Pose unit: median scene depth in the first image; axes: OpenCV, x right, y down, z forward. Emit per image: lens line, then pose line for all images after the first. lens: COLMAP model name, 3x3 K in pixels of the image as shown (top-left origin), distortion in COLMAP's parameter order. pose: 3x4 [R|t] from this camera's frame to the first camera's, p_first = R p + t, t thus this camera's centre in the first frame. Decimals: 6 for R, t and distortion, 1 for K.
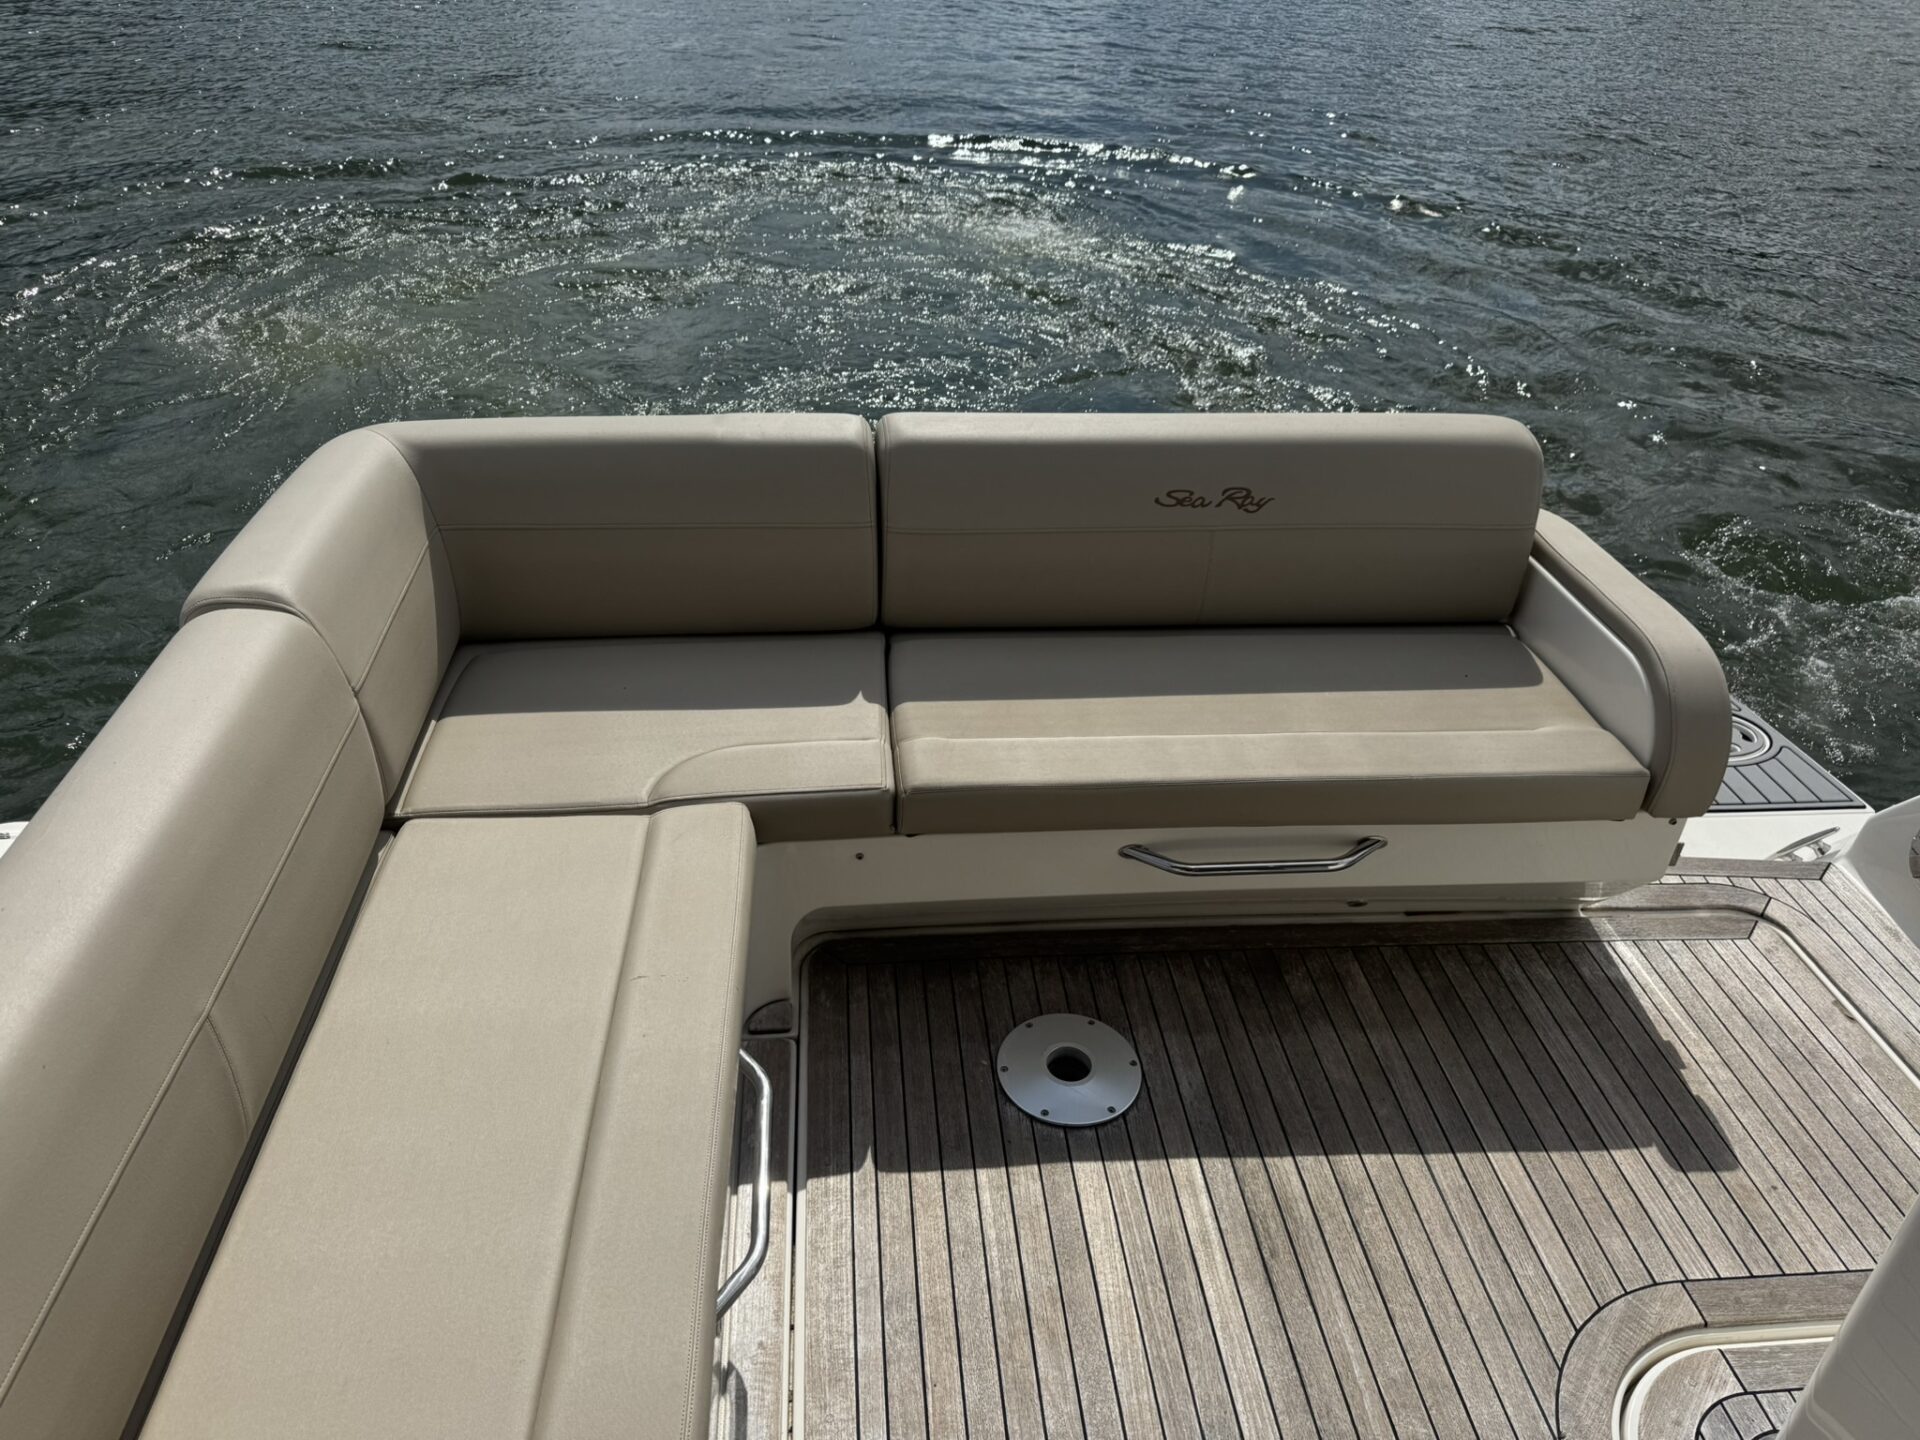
lens RADIAL K [[1354.5, 0, 960.0], [0, 1354.5, 720.0], [0, 0, 1]] dist [0.021388, -0.000406]
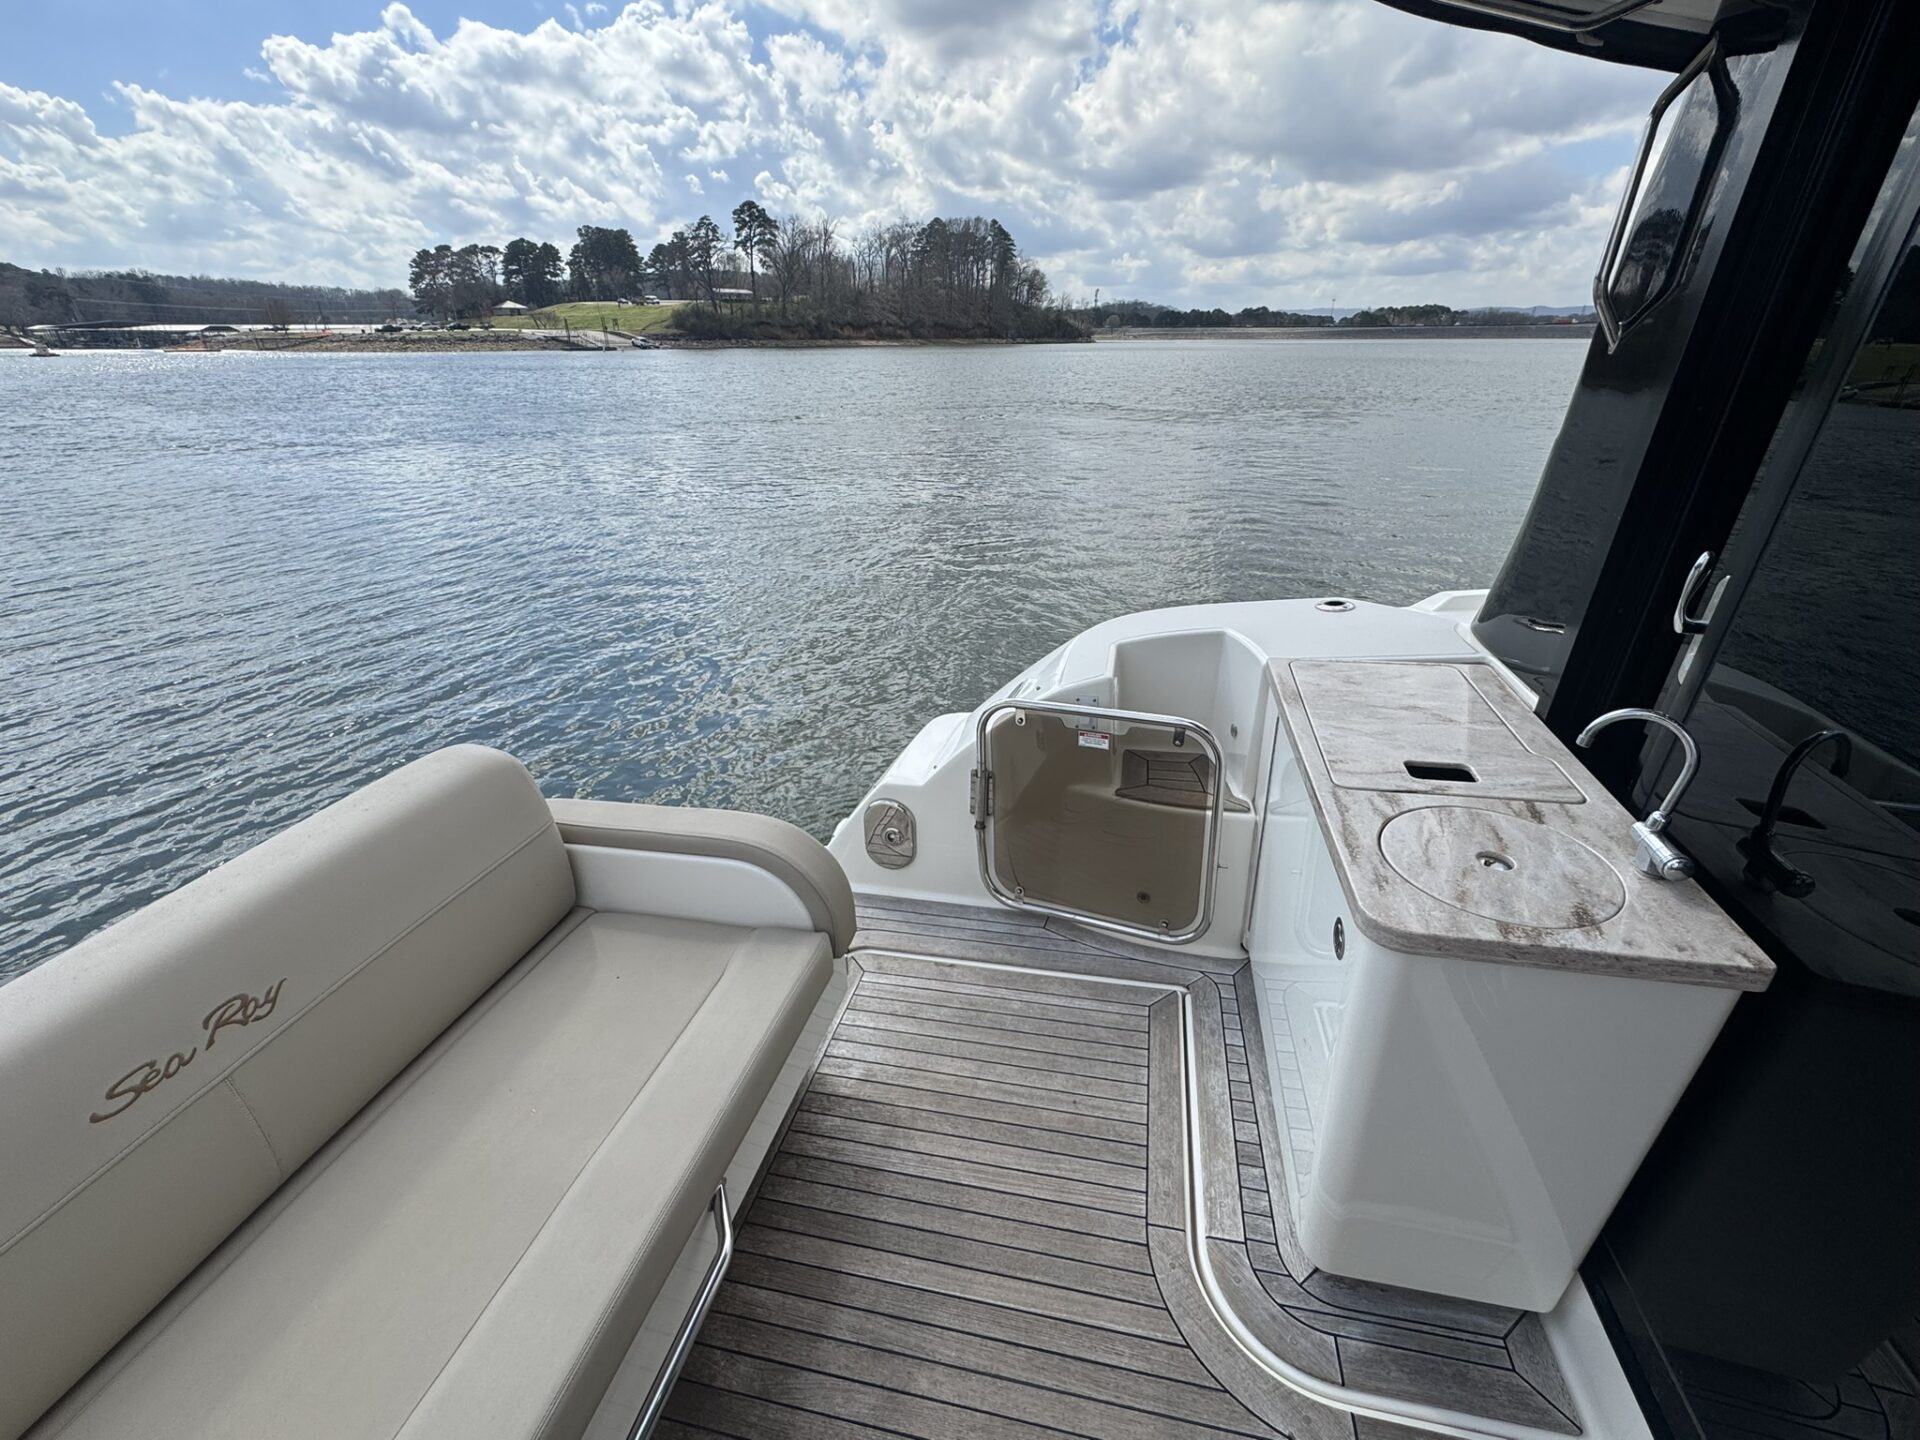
lens RADIAL K [[814.4, 0, 955.7], [0, 814.4, 712.8], [0, 0, 1]] dist [-0.000483, 0.000139]
pose [[0.300174, -0.427015, 0.852968, 0.030303], [0.549994, 0.808078, 0.210989, -0.182981], [-0.779360, 0.405794, 0.477420, 0.482131]]
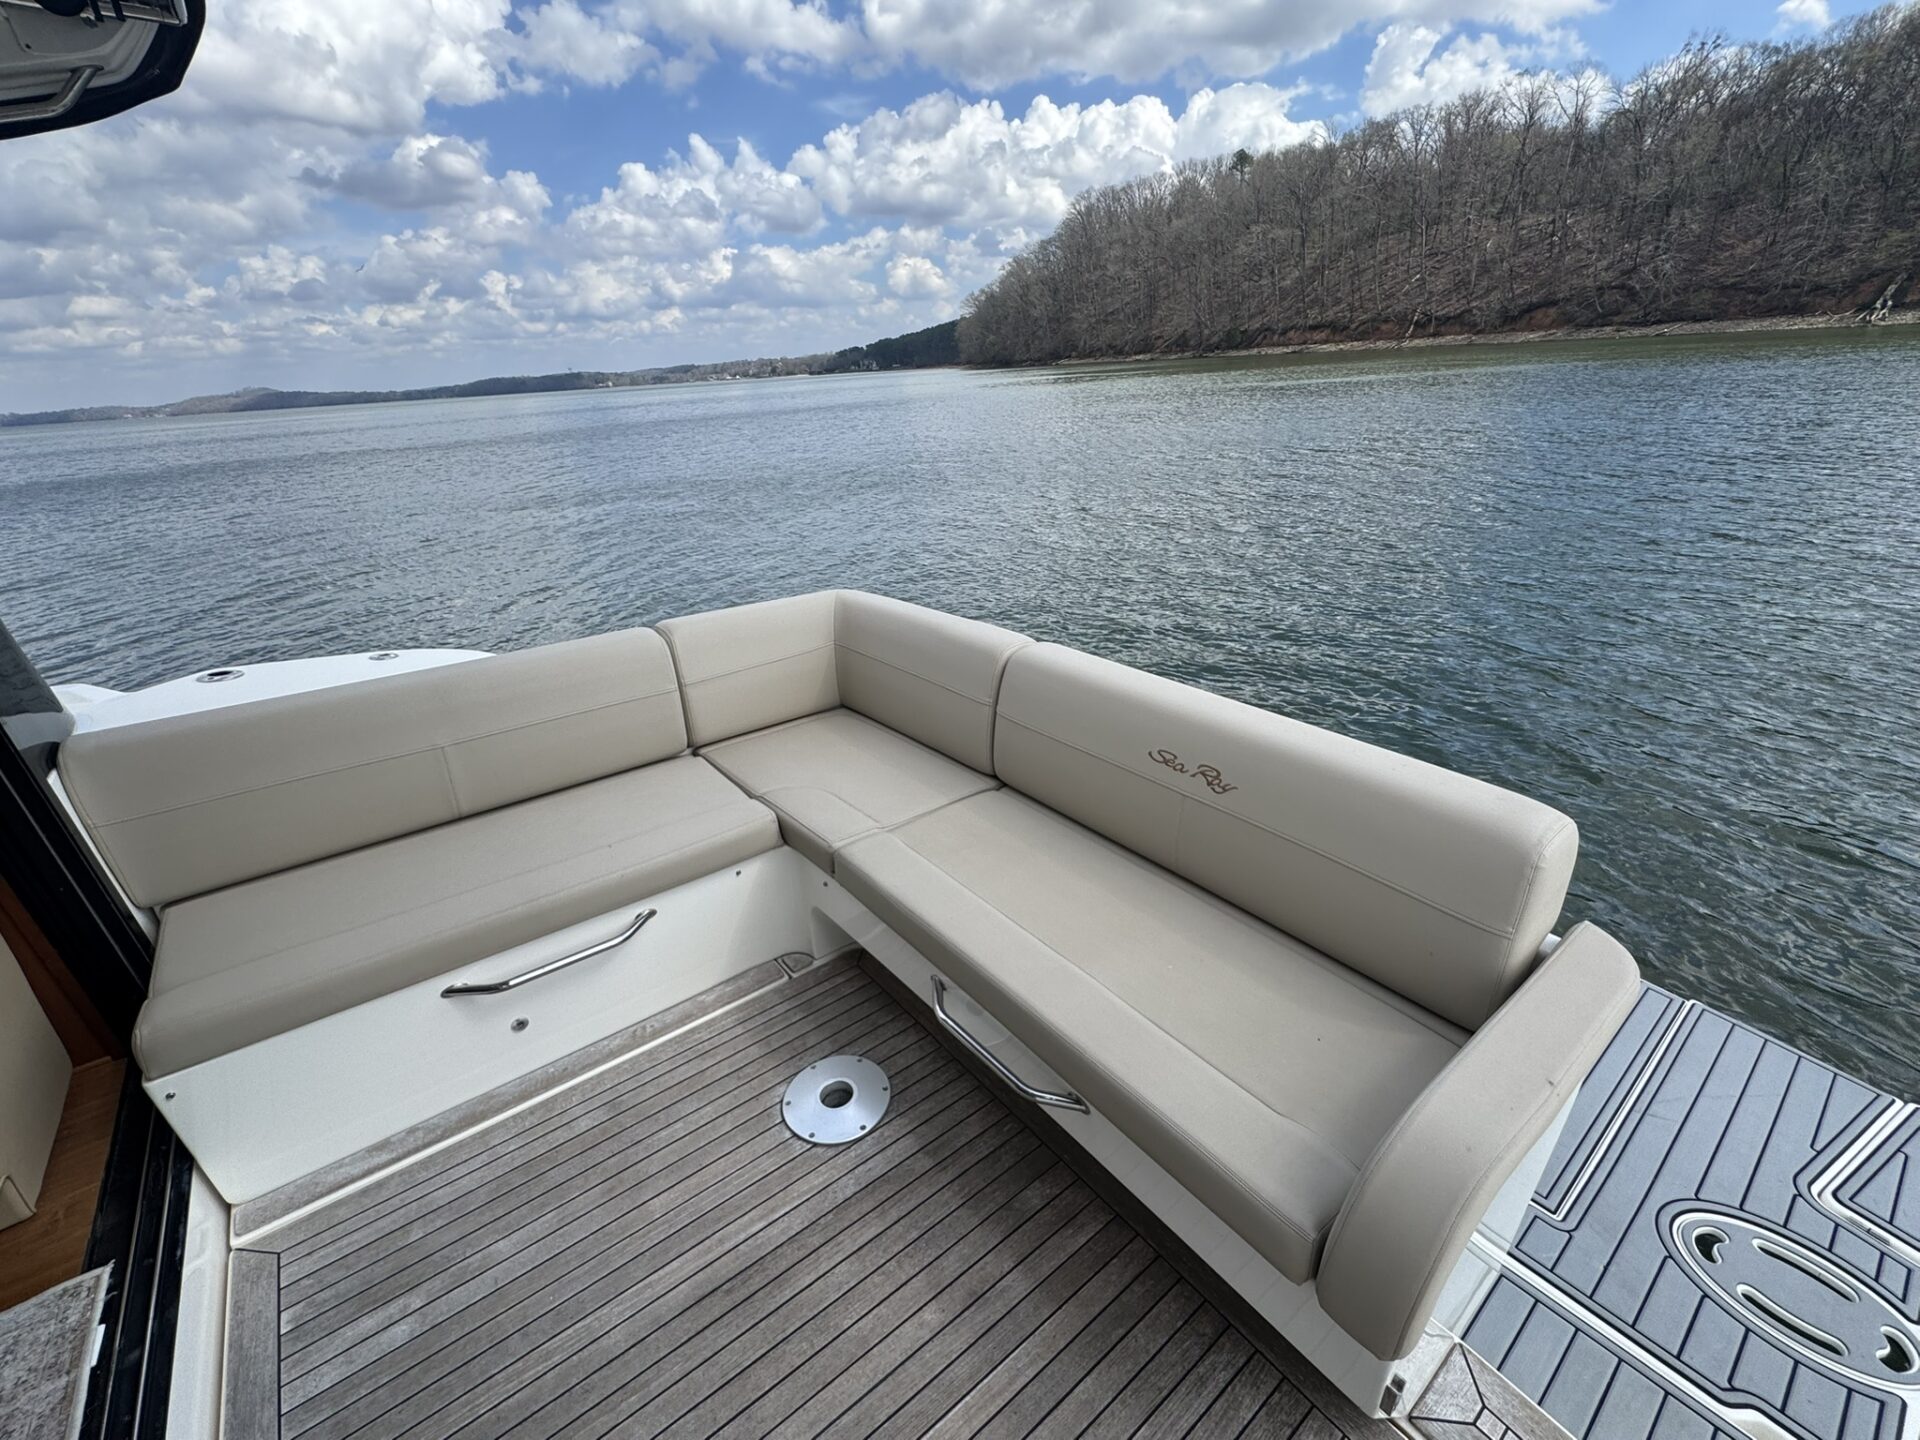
lens RADIAL K [[814.4, 0, 955.7], [0, 814.4, 712.8], [0, 0, 1]] dist [-0.000483, 0.000139]
pose [[0.545040, 0.272331, -0.792949, 0.642532], [-0.411649, 0.910853, 0.029873, -0.153436], [0.730395, 0.310135, 0.608556, 0.449153]]
